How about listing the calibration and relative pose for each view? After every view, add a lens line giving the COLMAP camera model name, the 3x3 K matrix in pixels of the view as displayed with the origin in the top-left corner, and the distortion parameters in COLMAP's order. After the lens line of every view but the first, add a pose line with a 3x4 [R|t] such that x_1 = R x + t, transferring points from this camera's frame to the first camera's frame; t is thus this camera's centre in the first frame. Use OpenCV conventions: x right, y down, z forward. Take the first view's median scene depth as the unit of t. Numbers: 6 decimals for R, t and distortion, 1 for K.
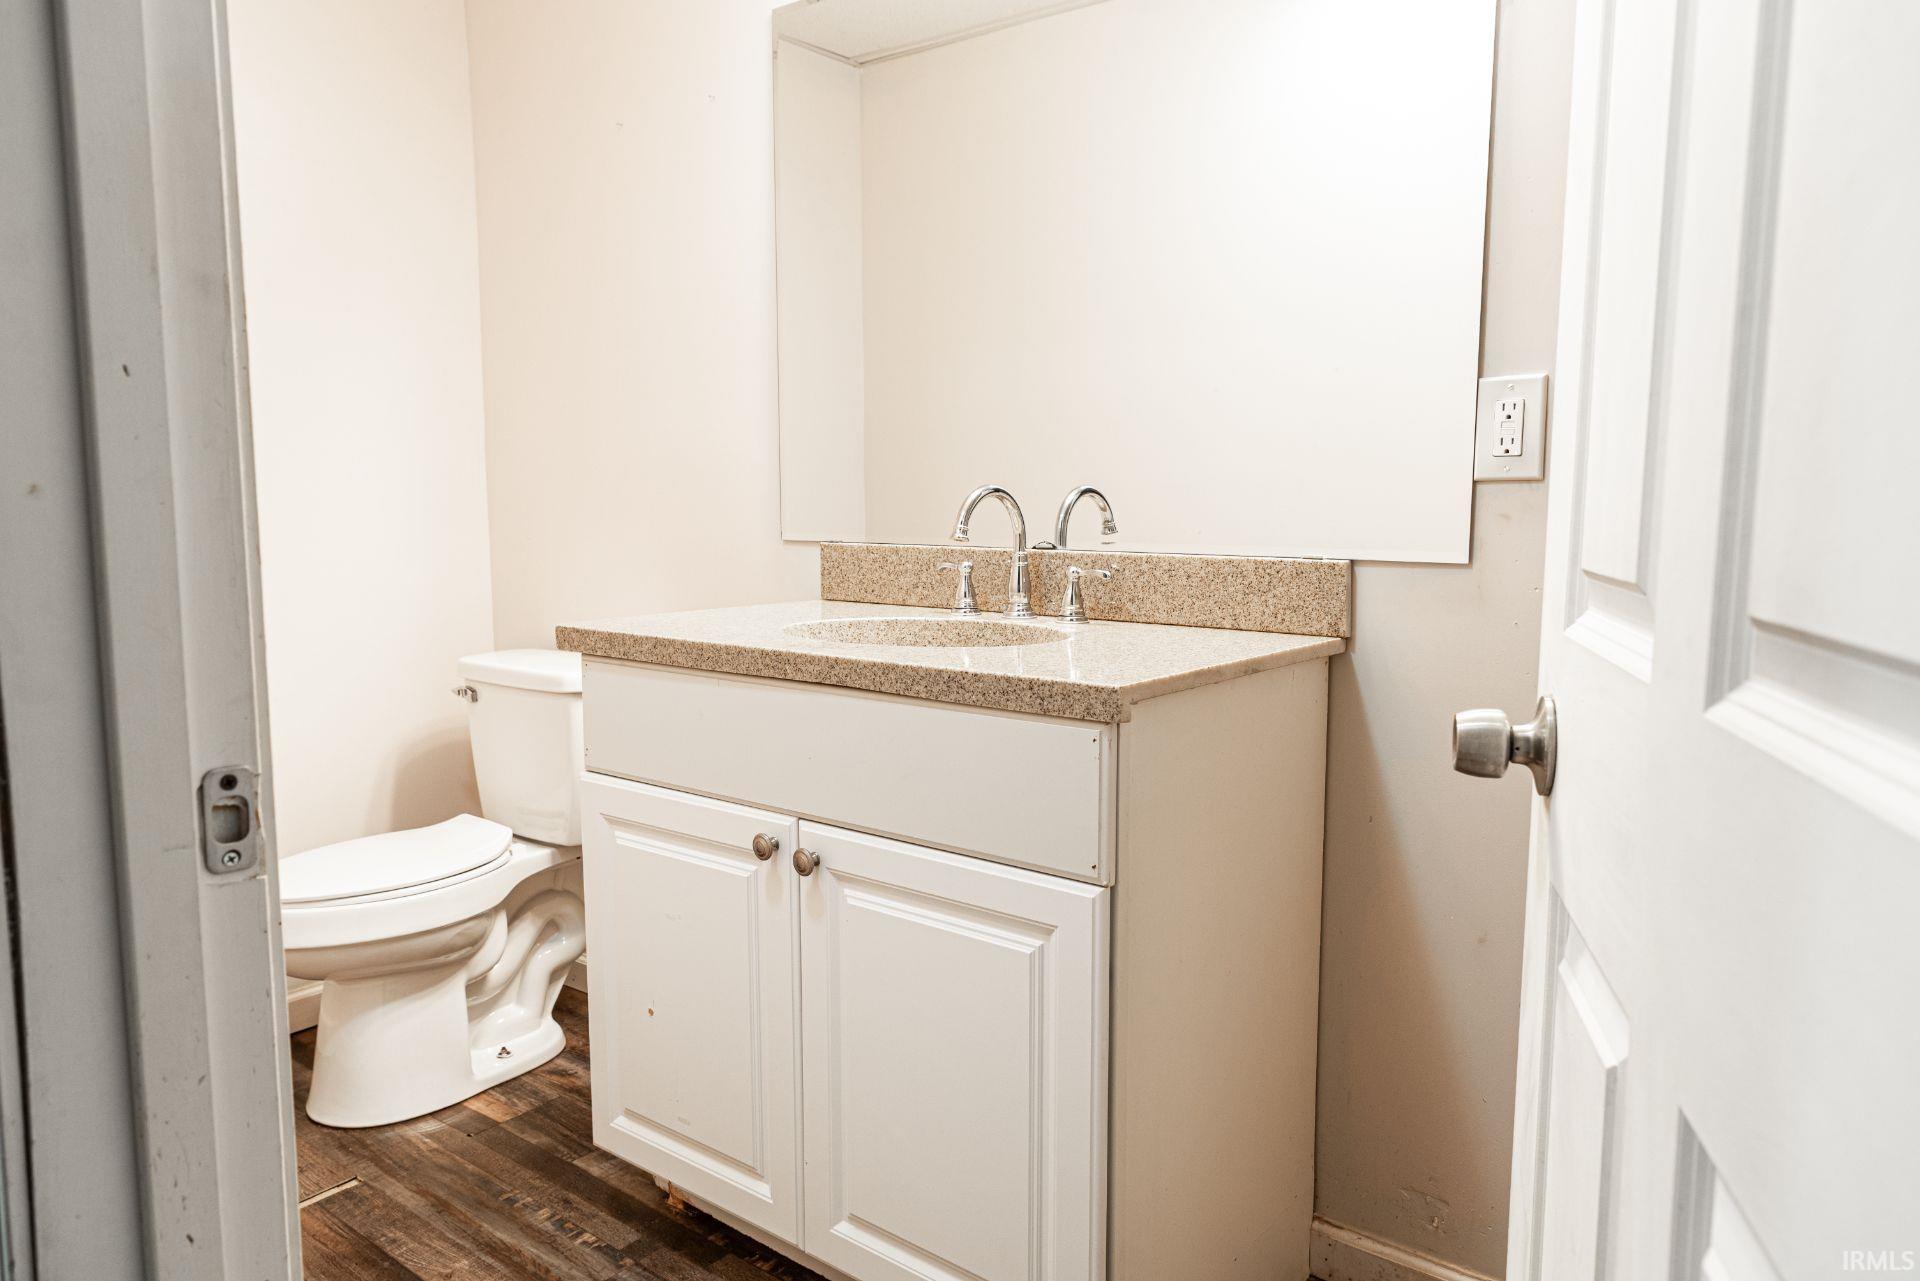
lens RADIAL K [[1300.1, 0, 986.0], [0, 1300.1, 645.0], [0, 0, 1]] dist [0.000851, -0.001074]
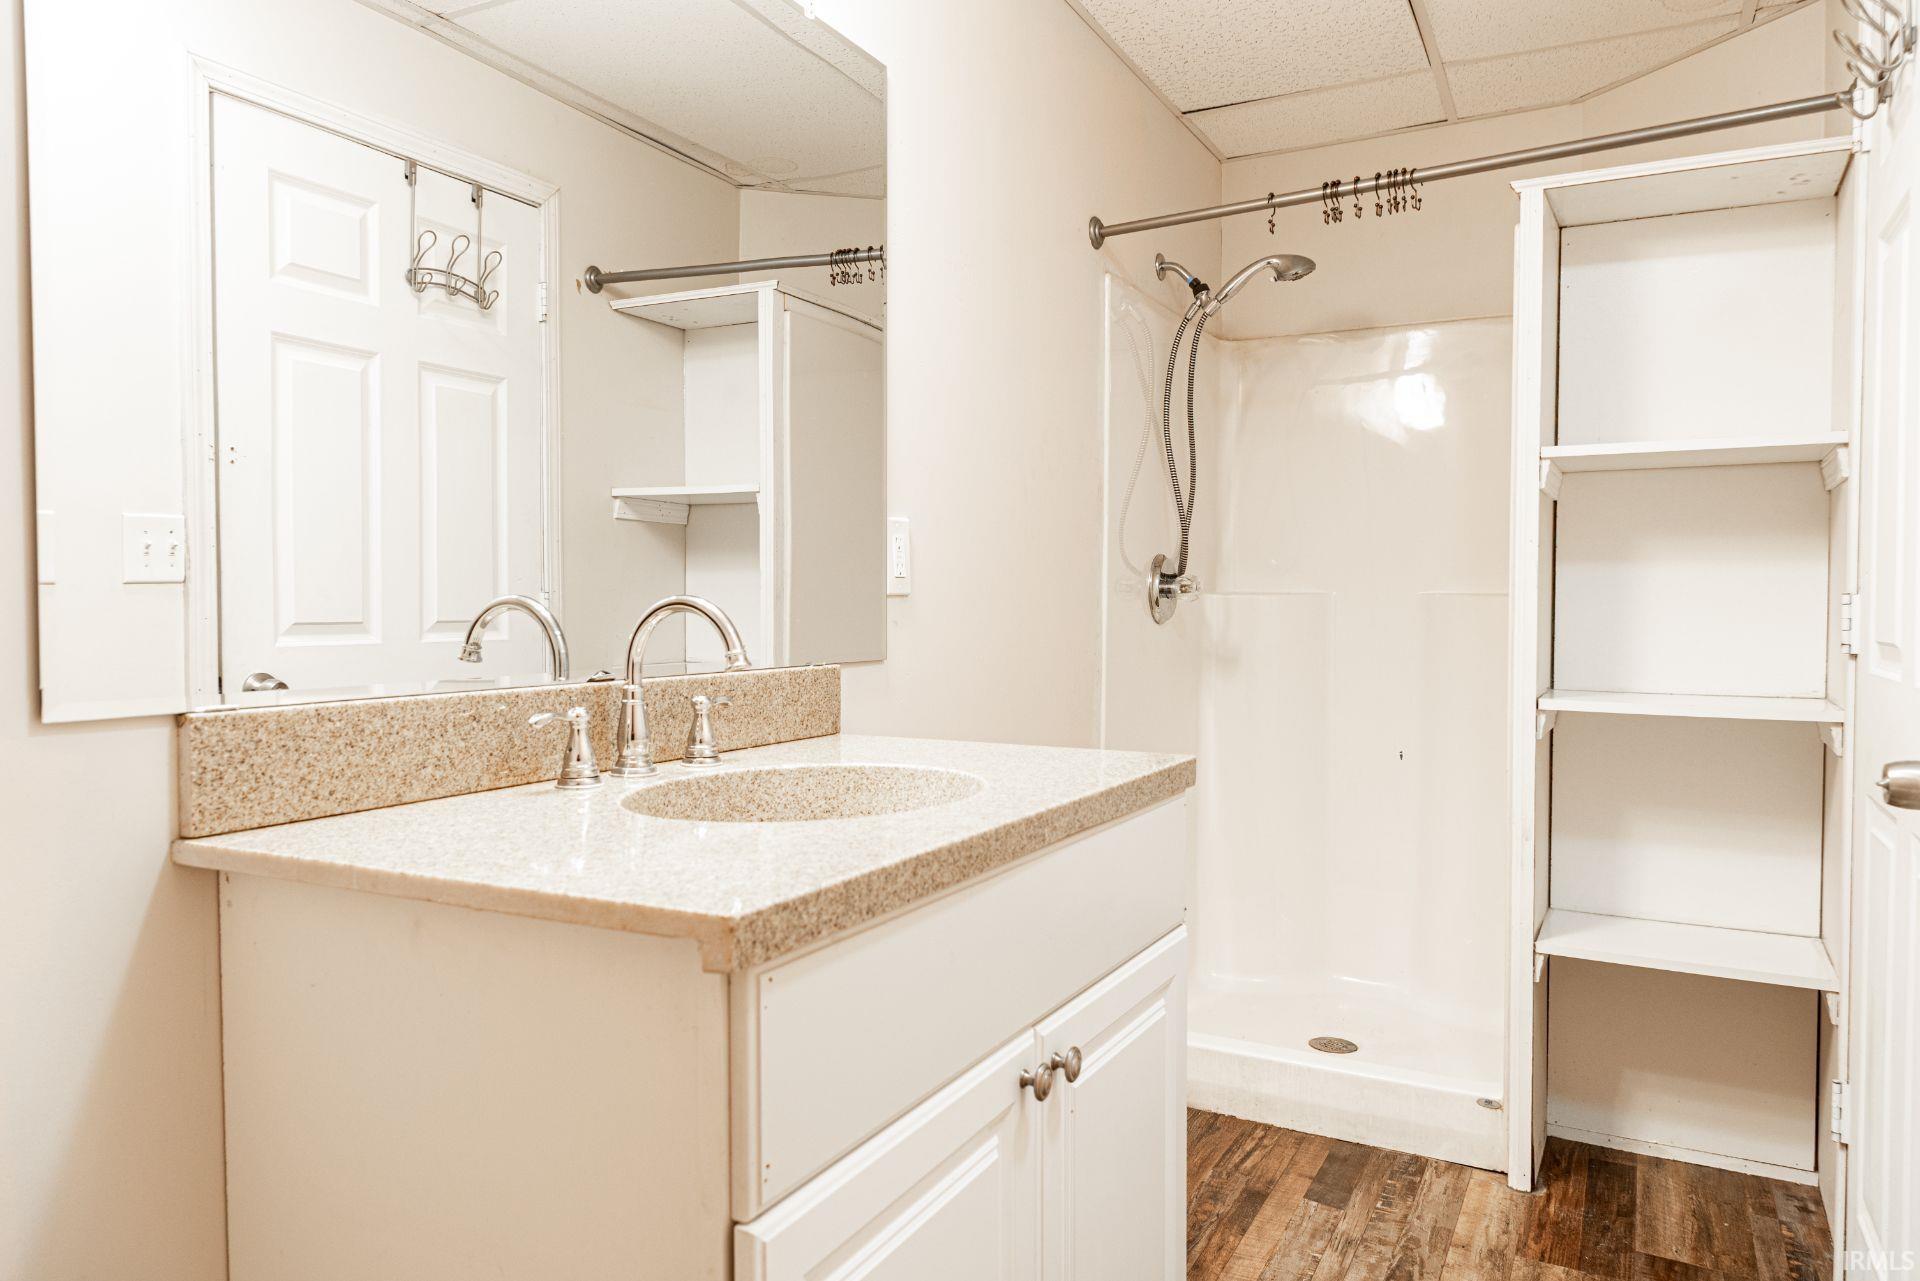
lens RADIAL K [[1300.1, 0, 986.0], [0, 1300.1, 645.0], [0, 0, 1]] dist [0.000851, -0.001074]
pose [[-0.200451, -0.036272, 0.979032, -0.758874], [0.108059, 0.992399, 0.058892, -0.120206], [-0.973726, 0.117598, -0.195007, 0.979660]]
